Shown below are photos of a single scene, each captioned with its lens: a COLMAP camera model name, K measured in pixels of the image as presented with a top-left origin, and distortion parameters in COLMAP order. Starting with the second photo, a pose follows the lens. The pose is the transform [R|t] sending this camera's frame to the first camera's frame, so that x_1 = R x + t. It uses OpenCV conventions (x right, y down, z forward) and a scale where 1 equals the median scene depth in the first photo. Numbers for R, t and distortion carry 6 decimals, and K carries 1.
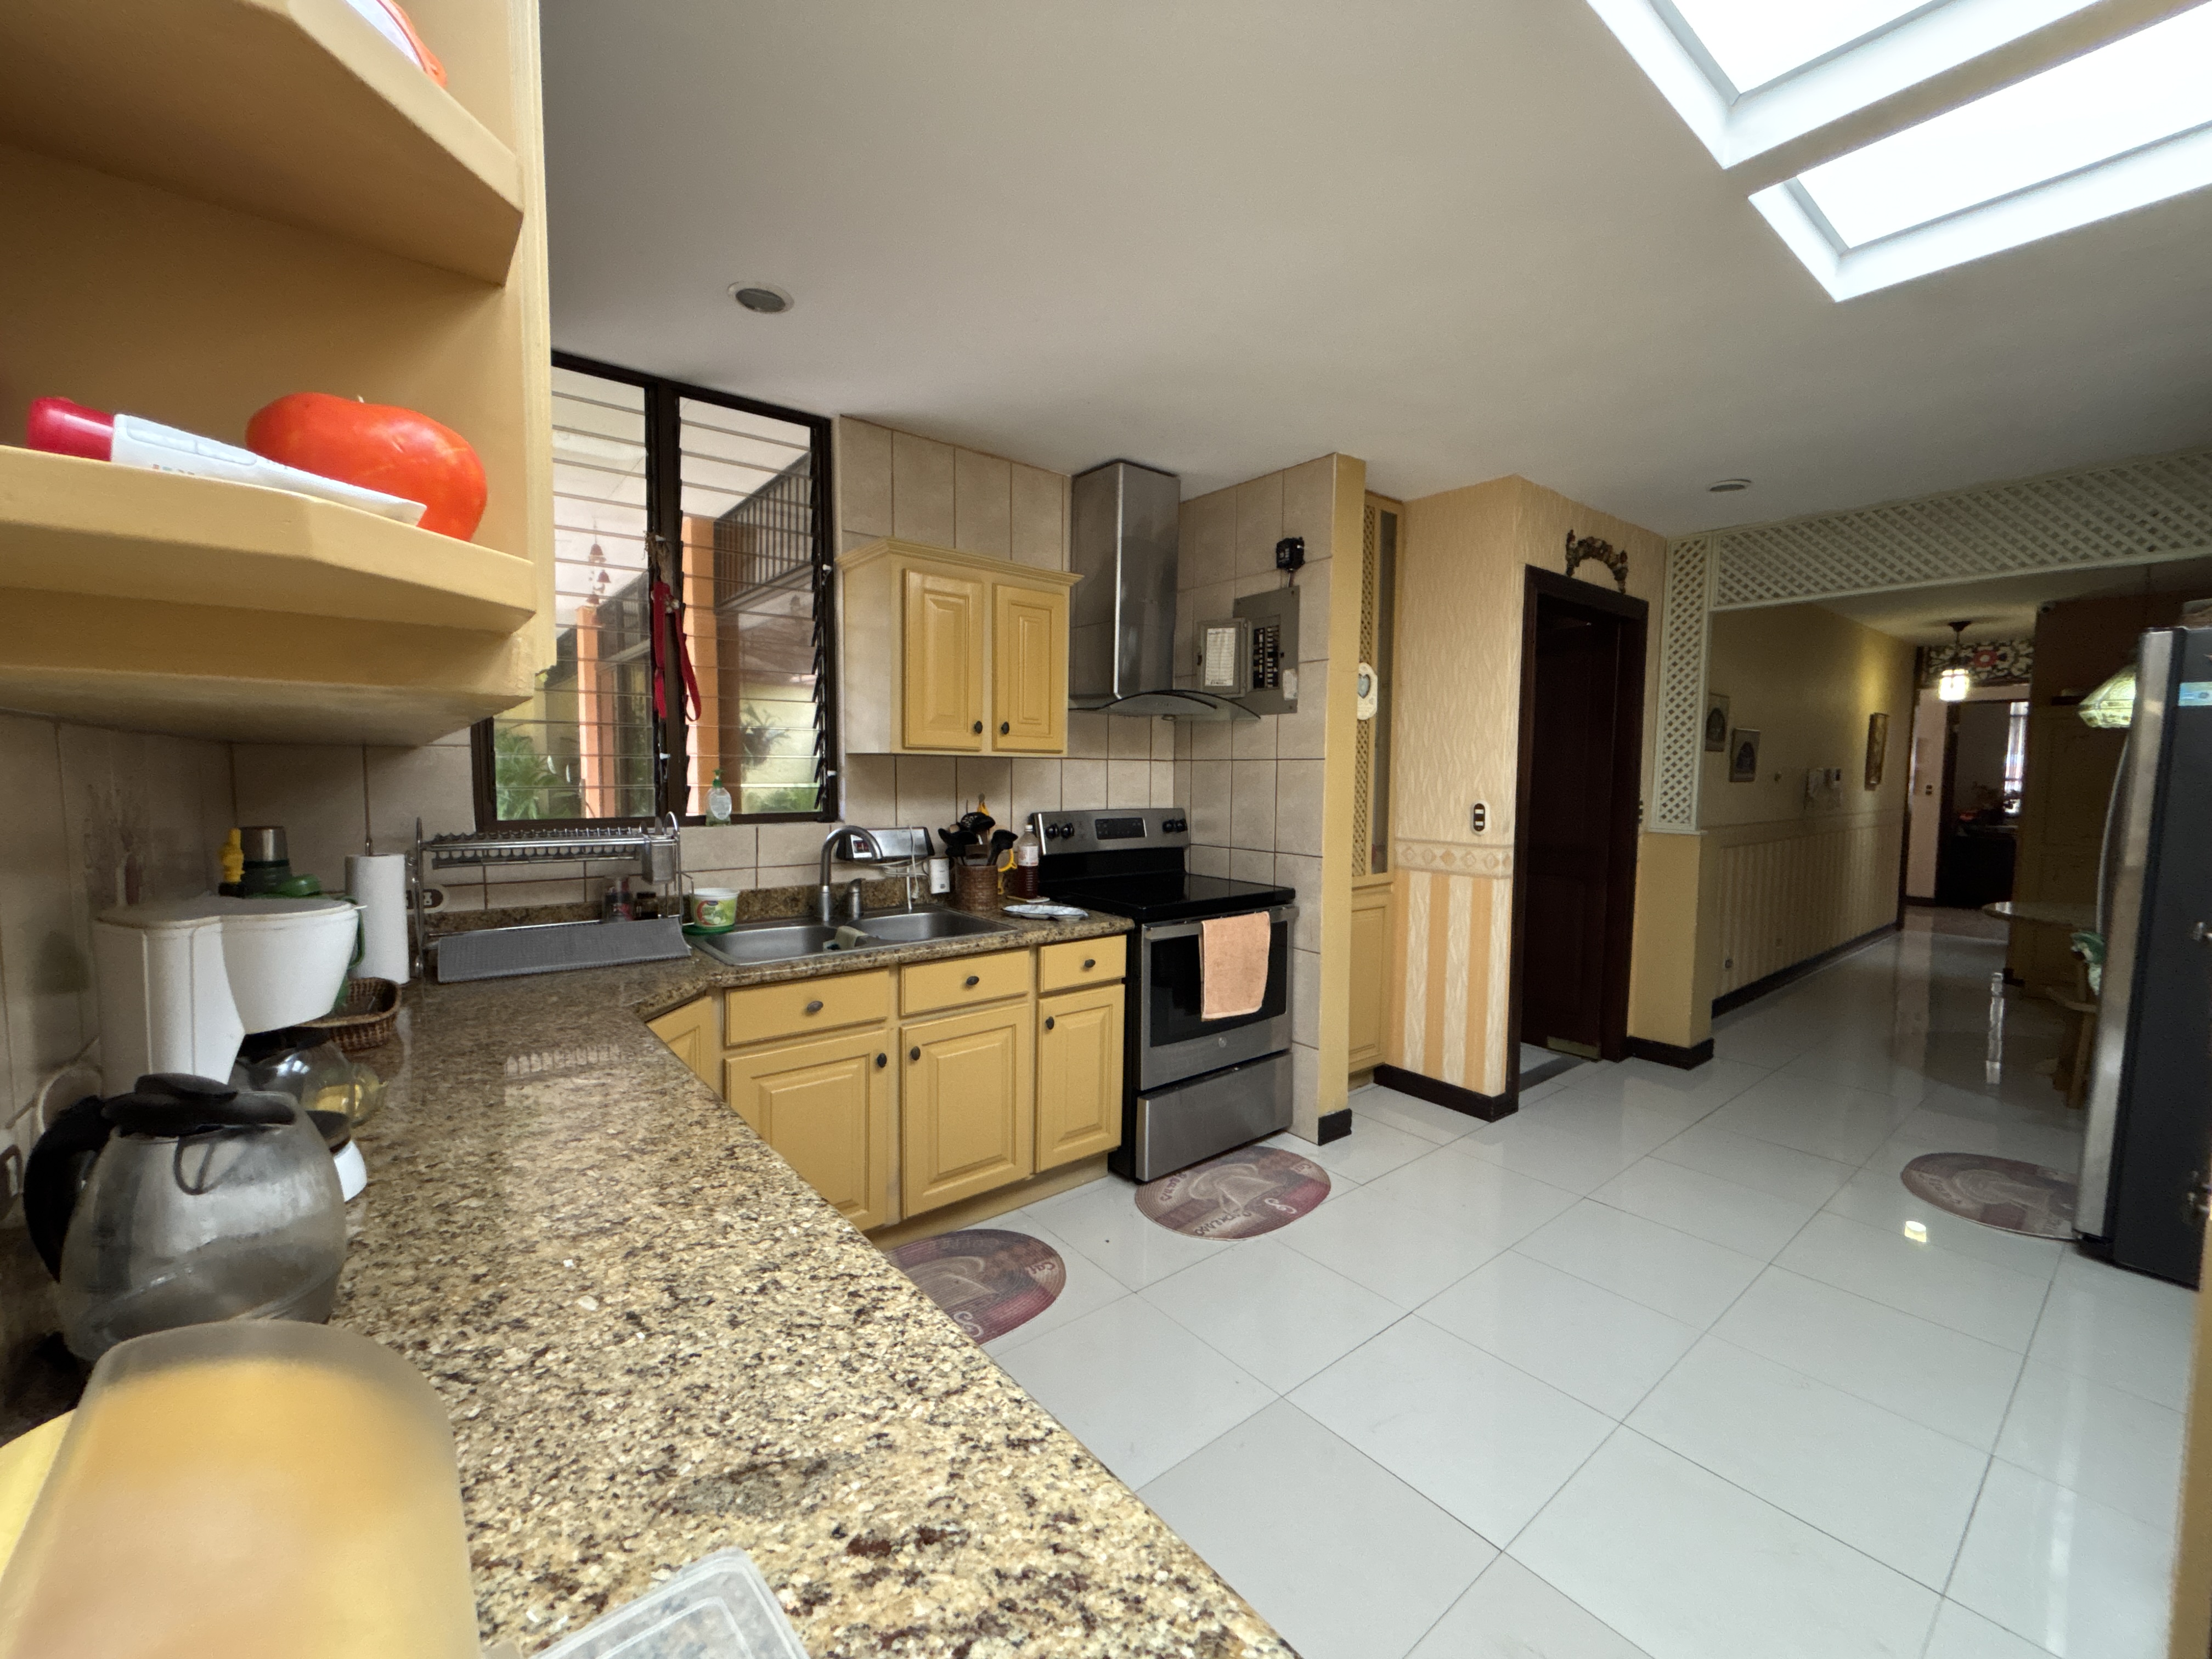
lens RADIAL K [[891.8, 0, 1102.6], [0, 891.8, 824.9], [0, 0, 1]] dist [-0.000279, -0.000241]
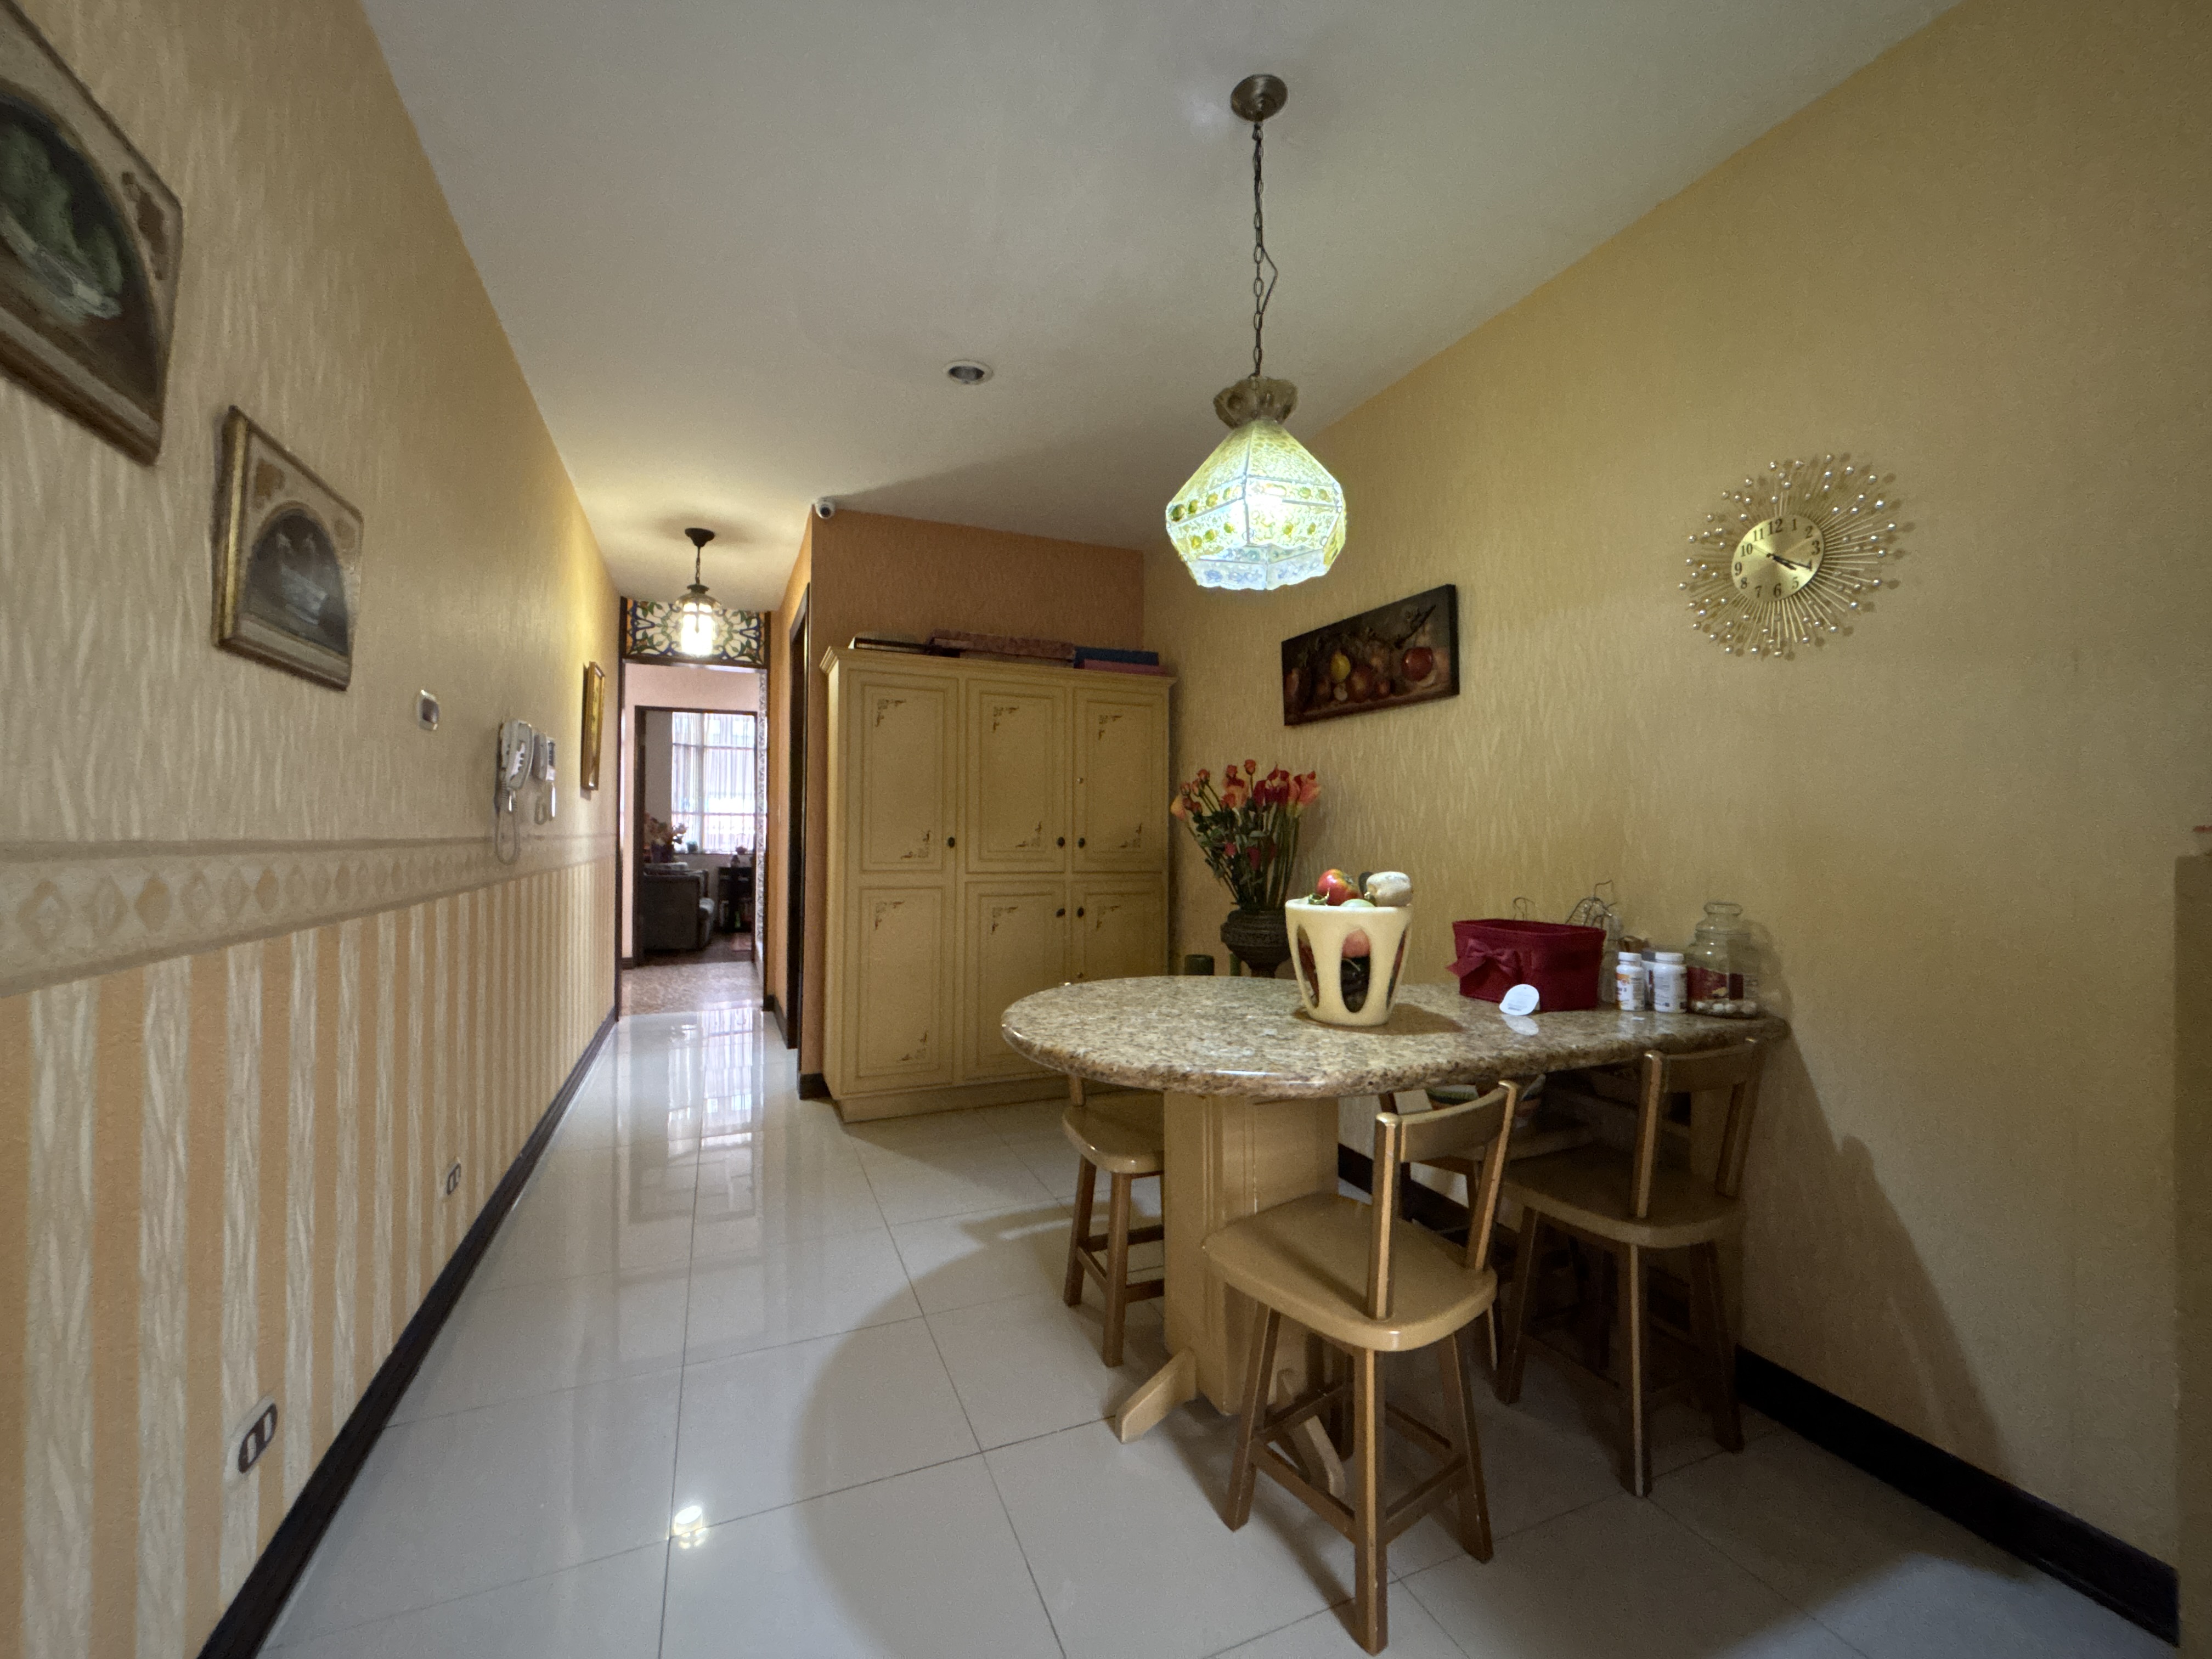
lens RADIAL K [[891.8, 0, 1097.3], [0, 891.8, 825.8], [0, 0, 1]] dist [-0.000279, -0.000241]
pose [[0.270476, 0.001968, 0.962725, 0.419540], [0.060198, 0.998007, -0.018952, 0.009932], [-0.960843, 0.063080, 0.269819, 0.560013]]
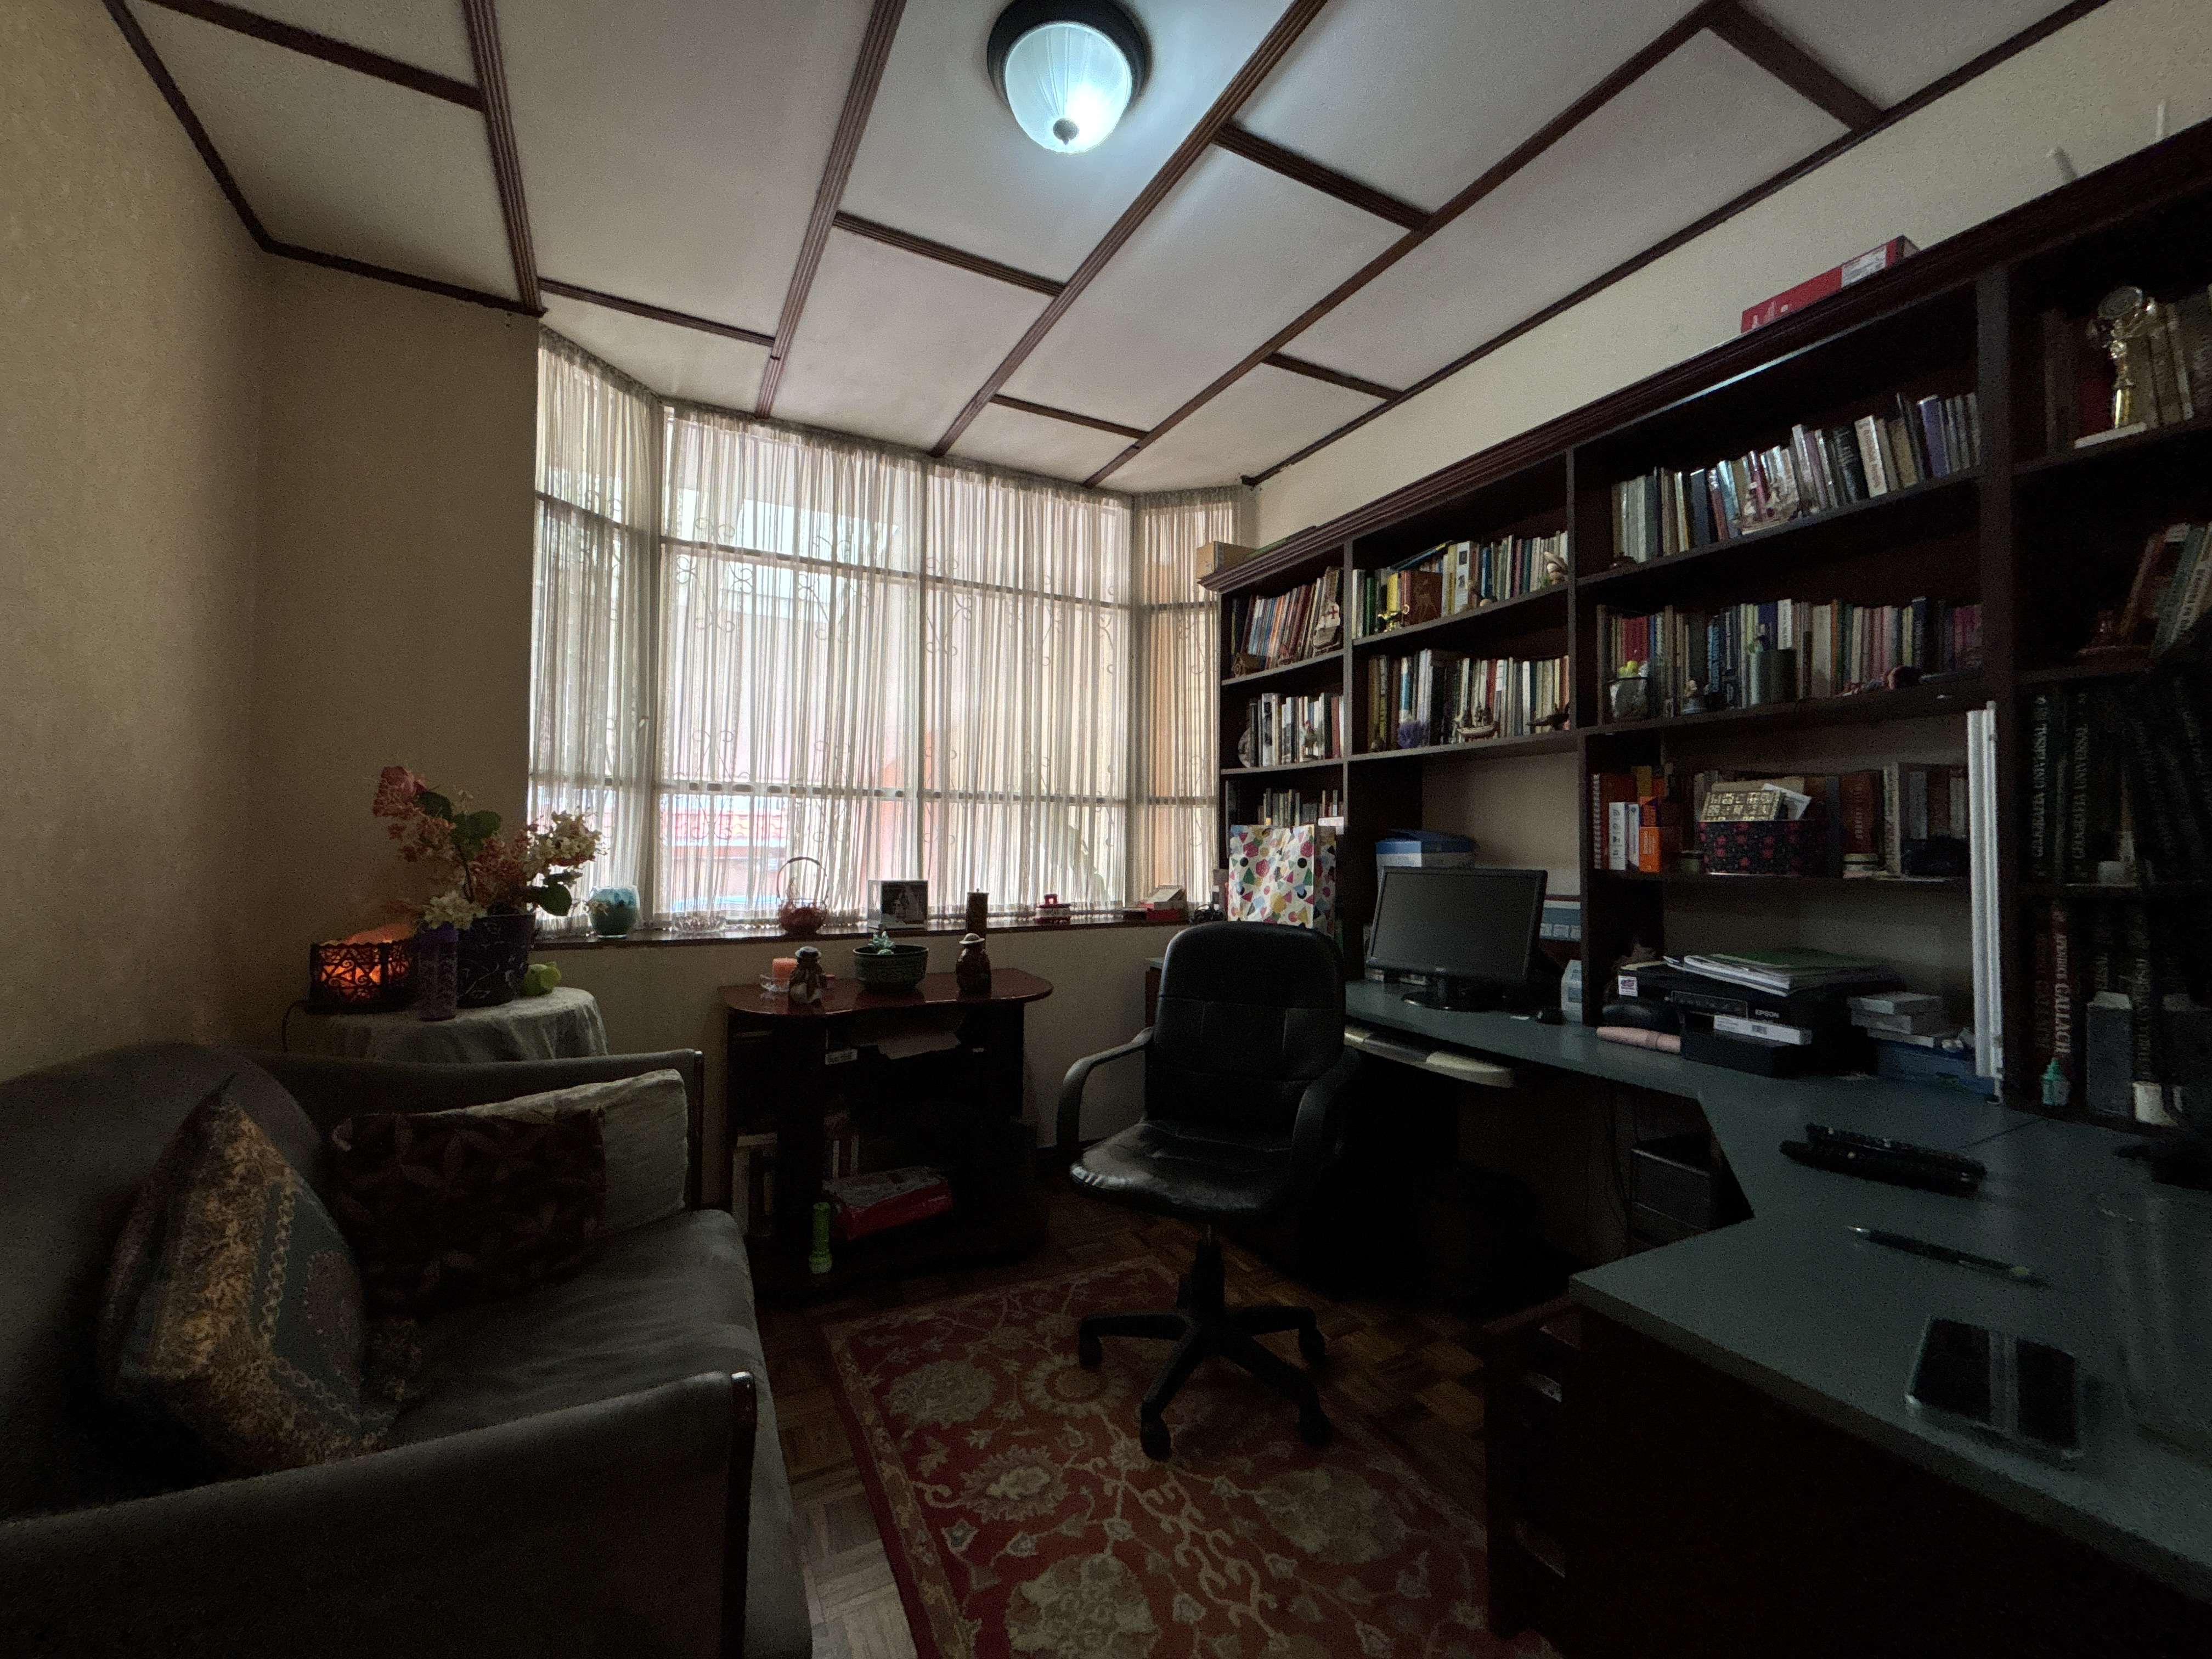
lens RADIAL K [[891.8, 0, 1100.5], [0, 891.8, 822.2], [0, 0, 1]] dist [-0.000279, -0.000241]
pose [[0.192607, 0.014944, 0.981162, 1.375906], [0.057235, 0.998011, -0.026437, -0.042051], [-0.979605, 0.061249, 0.191368, 1.368566]]
